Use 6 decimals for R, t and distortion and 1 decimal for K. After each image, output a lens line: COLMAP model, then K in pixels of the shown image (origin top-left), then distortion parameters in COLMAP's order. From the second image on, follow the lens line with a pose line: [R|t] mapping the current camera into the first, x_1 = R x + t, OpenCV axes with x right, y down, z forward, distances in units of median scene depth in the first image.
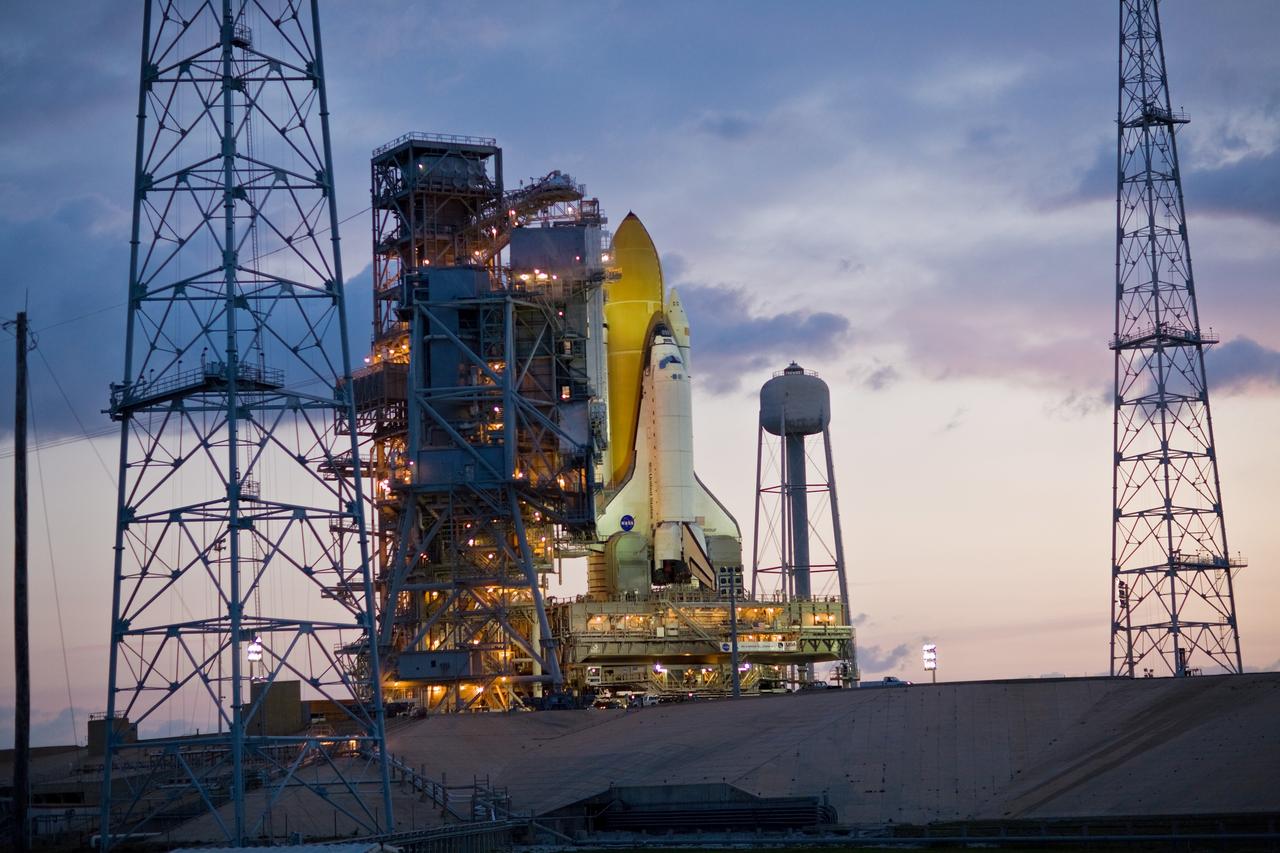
lens RADIAL K [[3079.9, 0, 642.1], [0, 3079.9, 420.1], [0, 0, 1]] dist [-0.044052, 0.000000]
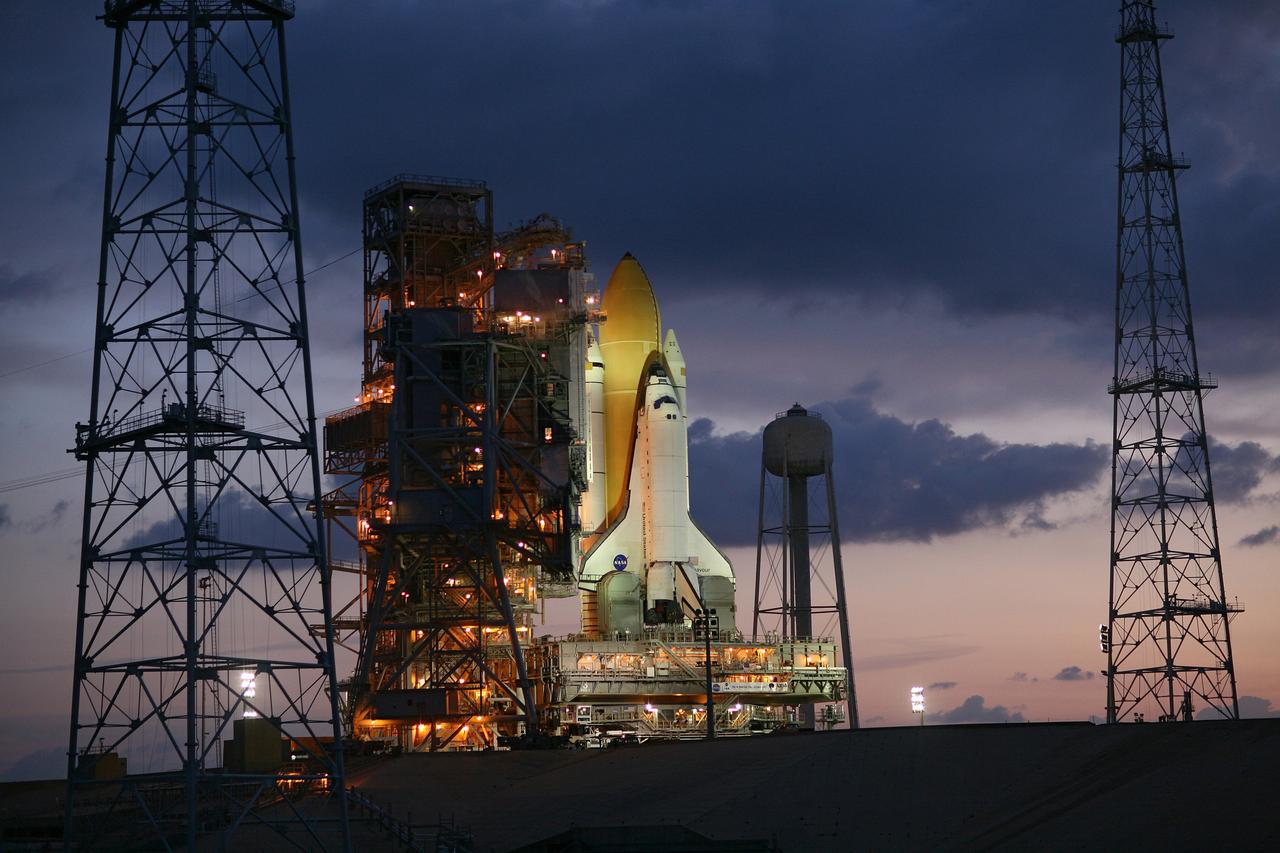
lens RADIAL K [[3079.9, 0, 646.4], [0, 3079.9, 425.4], [0, 0, 1]] dist [-0.044052, 0.000000]
pose [[0.999811, 0.008172, -0.017643, 0.025153], [-0.008339, 0.999921, -0.009394, -0.002529], [0.017565, 0.009540, 0.999800, -0.006310]]
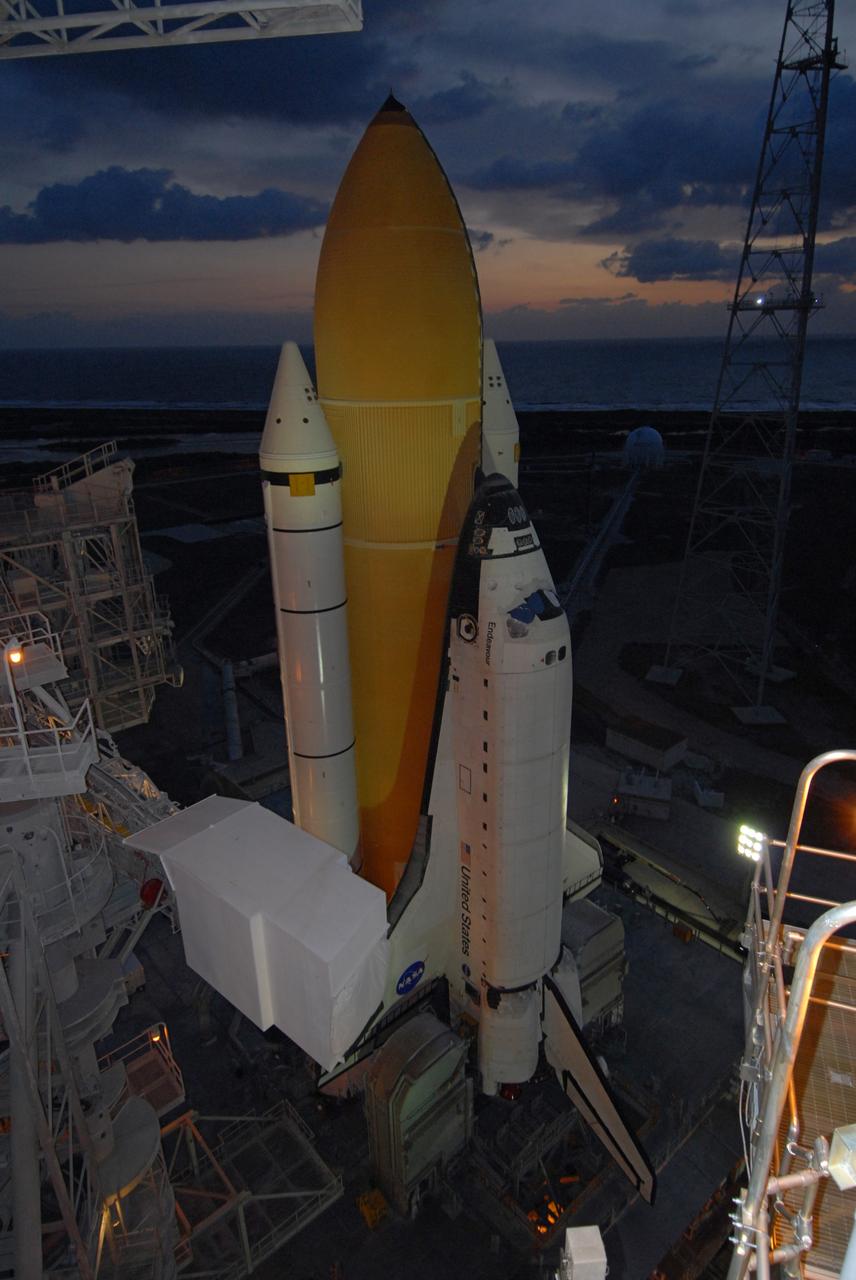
lens RADIAL K [[769.8, 0, 436.8], [0, 769.8, 636.6], [0, 0, 1]] dist [0.046348, -0.027538]
pose [[0.978346, -0.054837, 0.199578, -0.024018], [-0.044824, 0.885242, 0.462965, -0.069008], [-0.202062, -0.461886, 0.863616, 1.117438]]
